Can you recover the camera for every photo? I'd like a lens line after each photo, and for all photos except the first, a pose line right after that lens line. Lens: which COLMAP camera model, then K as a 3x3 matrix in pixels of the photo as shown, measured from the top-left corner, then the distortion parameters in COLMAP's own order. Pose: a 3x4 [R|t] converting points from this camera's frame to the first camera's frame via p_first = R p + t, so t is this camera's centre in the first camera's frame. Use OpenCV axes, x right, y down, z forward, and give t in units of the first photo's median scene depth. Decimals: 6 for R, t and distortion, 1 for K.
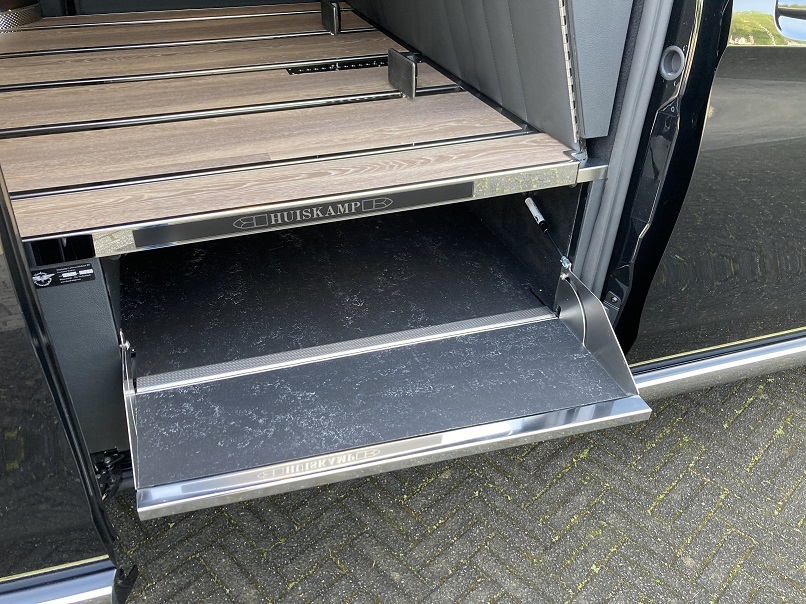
lens RADIAL K [[676.2, 0, 393.3], [0, 676.2, 300.7], [0, 0, 1]] dist [0.120012, -0.219887]
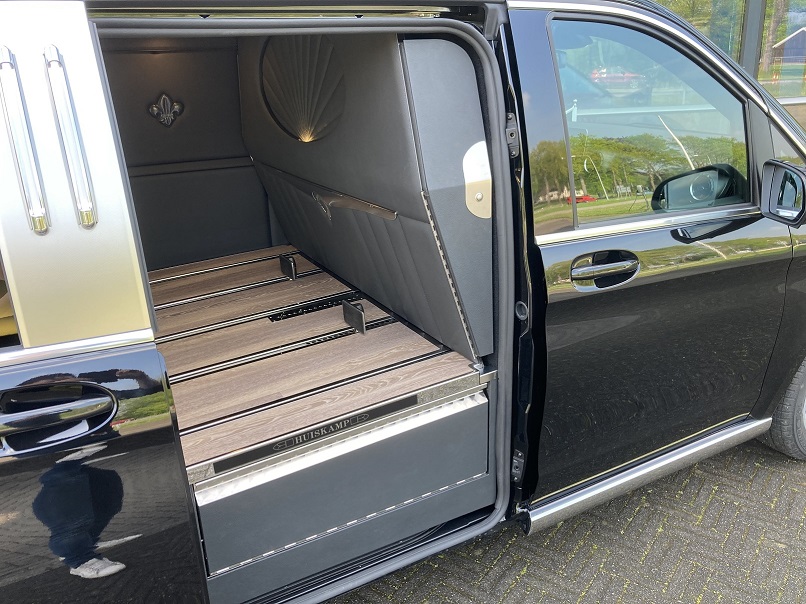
lens RADIAL K [[676.2, 0, 393.3], [0, 676.2, 300.7], [0, 0, 1]] dist [0.120012, -0.219887]
pose [[0.985163, -0.123783, 0.118880, -0.083339], [0.146455, 0.967465, -0.206309, -0.059933], [-0.089474, 0.220658, 0.971239, -0.497887]]
